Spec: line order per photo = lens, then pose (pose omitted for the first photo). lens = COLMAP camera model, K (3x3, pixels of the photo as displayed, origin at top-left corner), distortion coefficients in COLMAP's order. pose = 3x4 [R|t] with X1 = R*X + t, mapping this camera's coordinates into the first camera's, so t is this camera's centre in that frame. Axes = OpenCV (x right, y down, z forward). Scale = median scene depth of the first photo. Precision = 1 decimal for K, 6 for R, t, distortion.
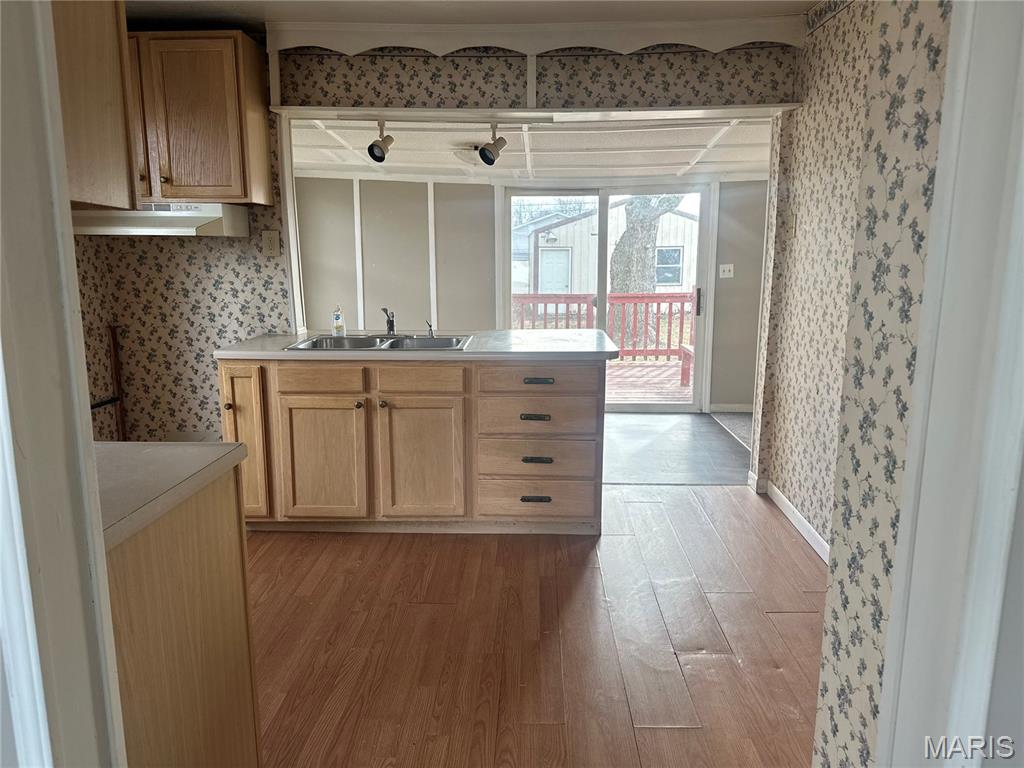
lens RADIAL K [[724.2, 0, 513.1], [0, 724.2, 388.7], [0, 0, 1]] dist [0.050656, -0.000582]
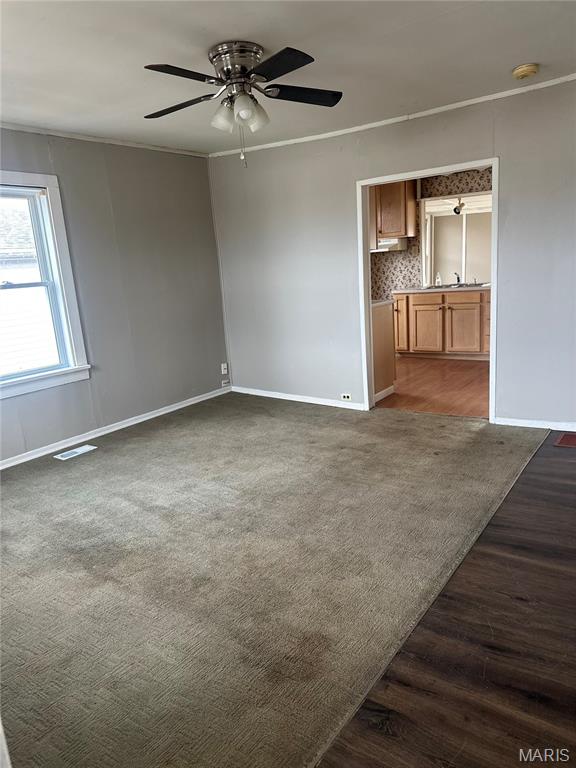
lens RADIAL K [[543.2, 0, 284.5], [0, 543.2, 385.5], [0, 0, 1]] dist [0.050656, -0.000582]
pose [[0.827027, 0.060212, -0.558928, 0.448450], [-0.033212, 0.997744, 0.058341, 0.201715], [0.561180, -0.029687, 0.827161, -0.992085]]
